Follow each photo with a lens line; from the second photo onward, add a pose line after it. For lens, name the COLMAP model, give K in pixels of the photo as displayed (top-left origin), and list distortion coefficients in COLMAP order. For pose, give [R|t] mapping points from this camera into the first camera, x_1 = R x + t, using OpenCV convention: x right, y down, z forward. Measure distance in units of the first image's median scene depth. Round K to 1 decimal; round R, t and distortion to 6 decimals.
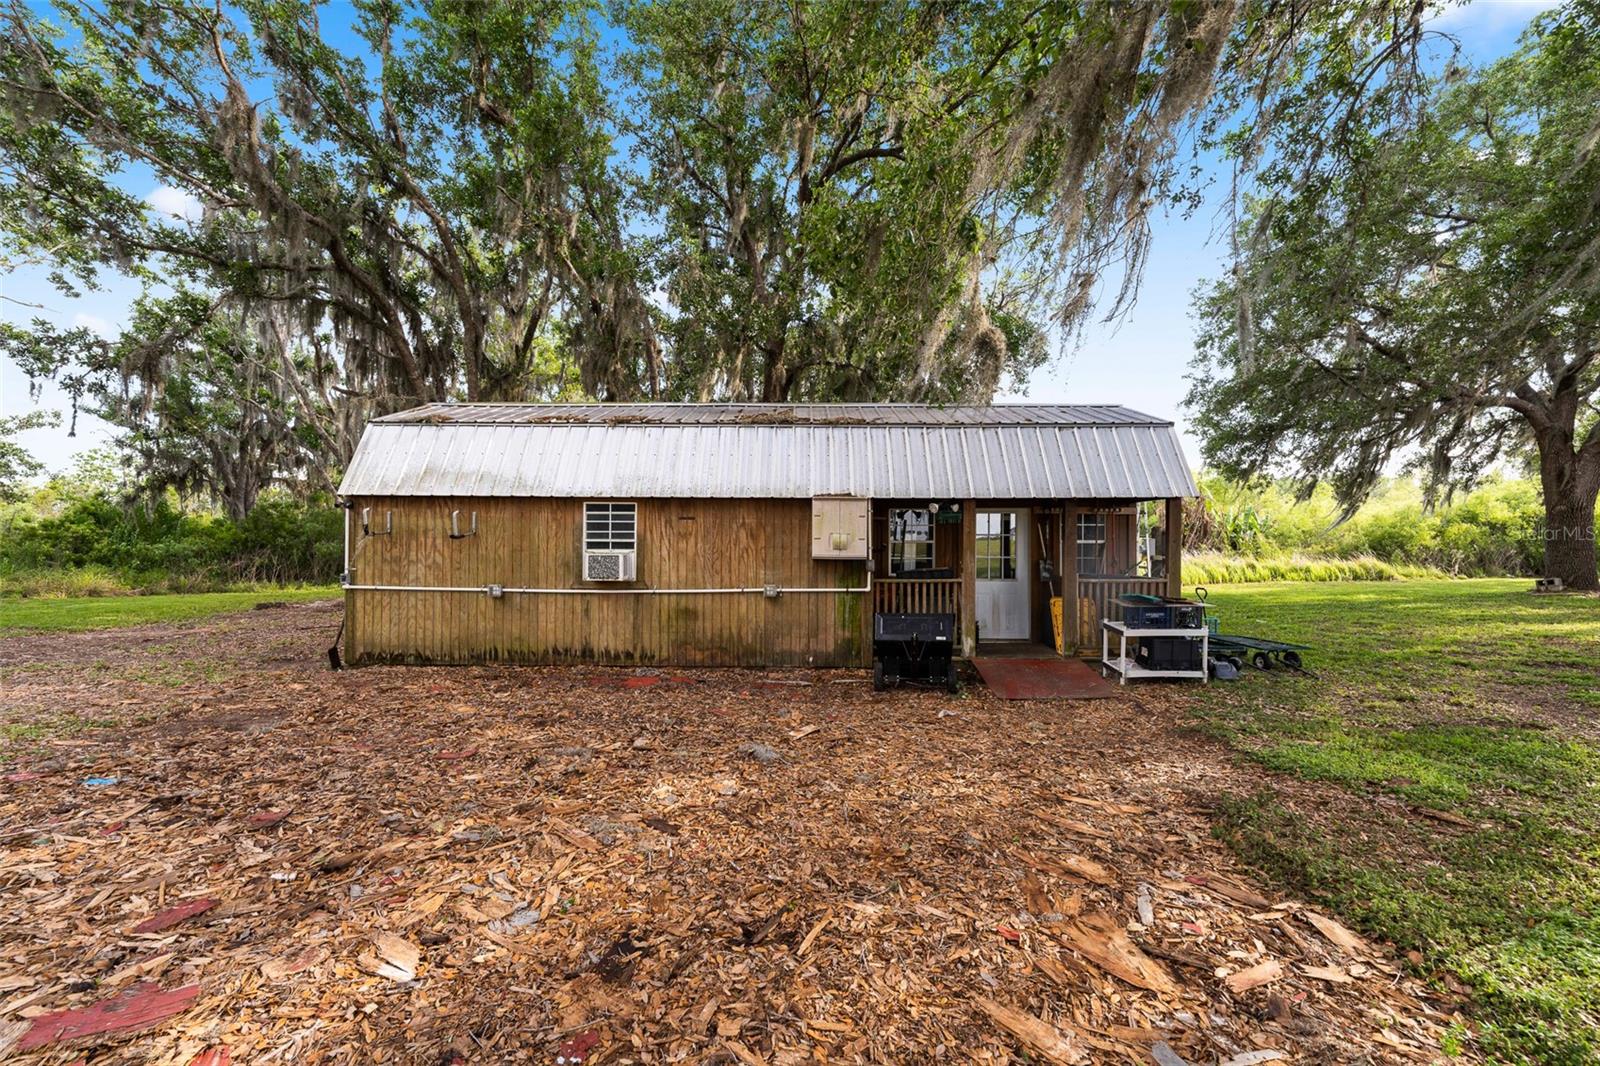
lens RADIAL K [[652.2, 0, 800.0], [0, 652.2, 533.0], [0, 0, 1]] dist [-0.001511, -0.000164]
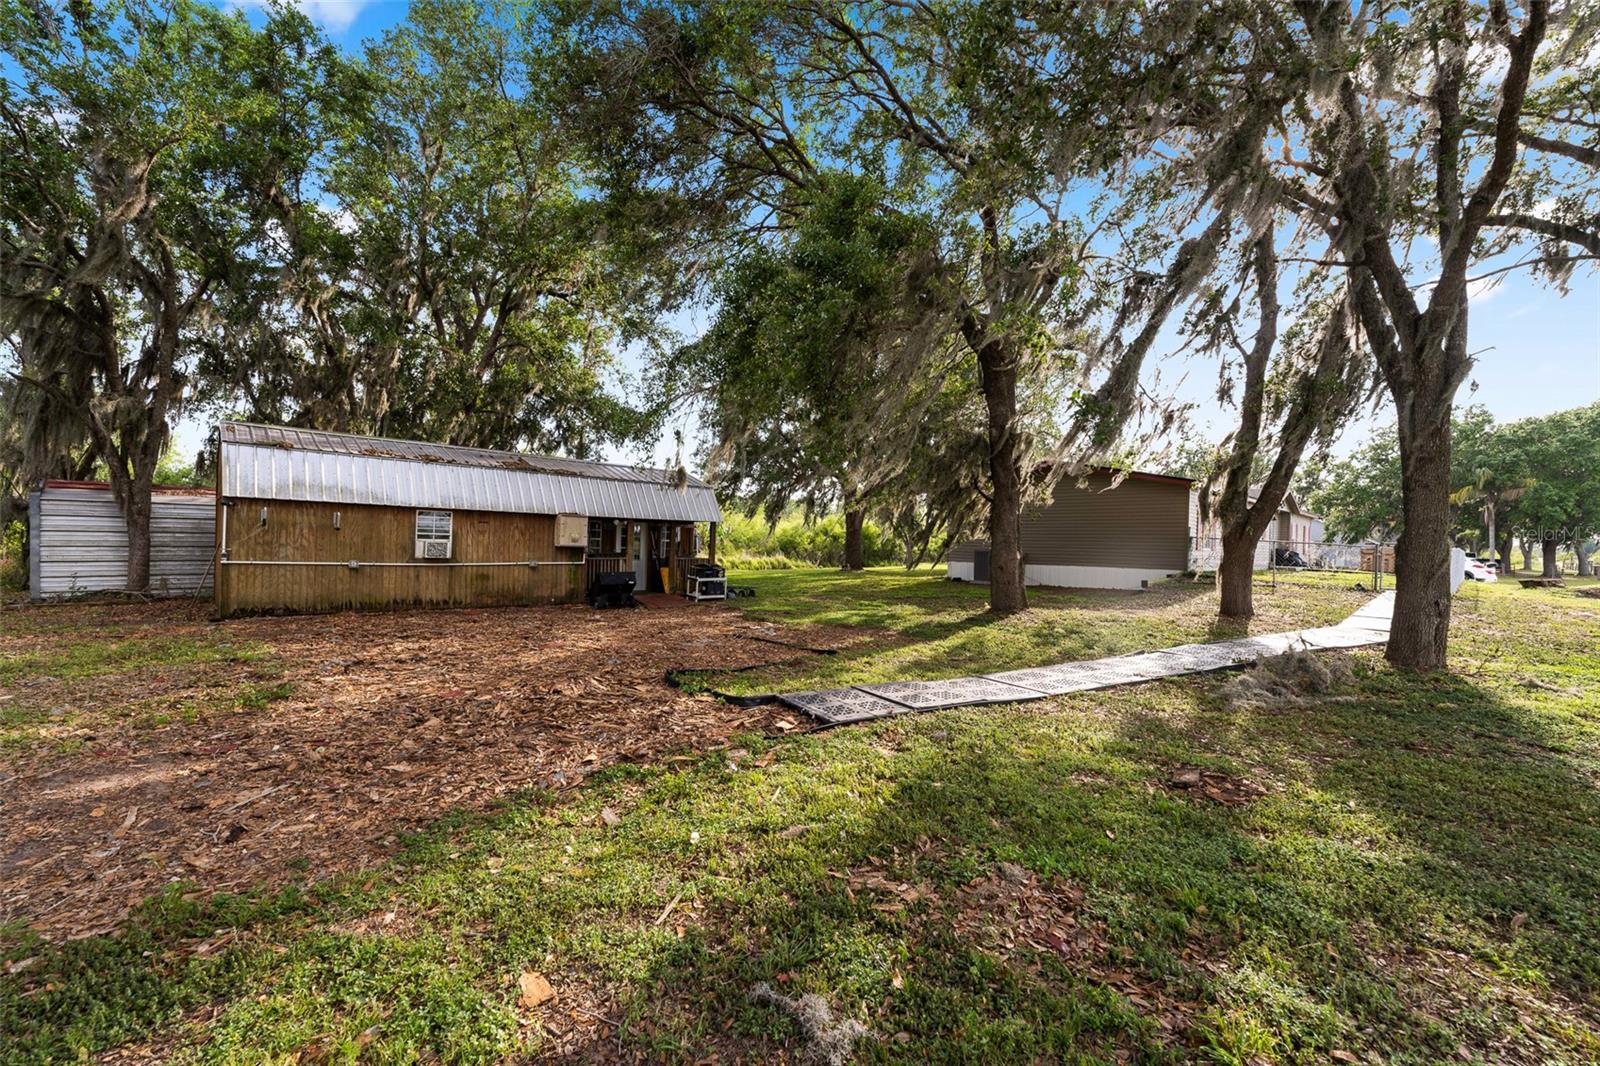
lens RADIAL K [[666.9, 0, 799.6], [0, 666.9, 512.2], [0, 0, 1]] dist [-0.000488, -0.000113]
pose [[0.735051, 0.049588, 0.676196, -0.487015], [-0.027769, 0.998687, -0.043052, 0.002054], [-0.677443, 0.012868, 0.735463, -0.569513]]
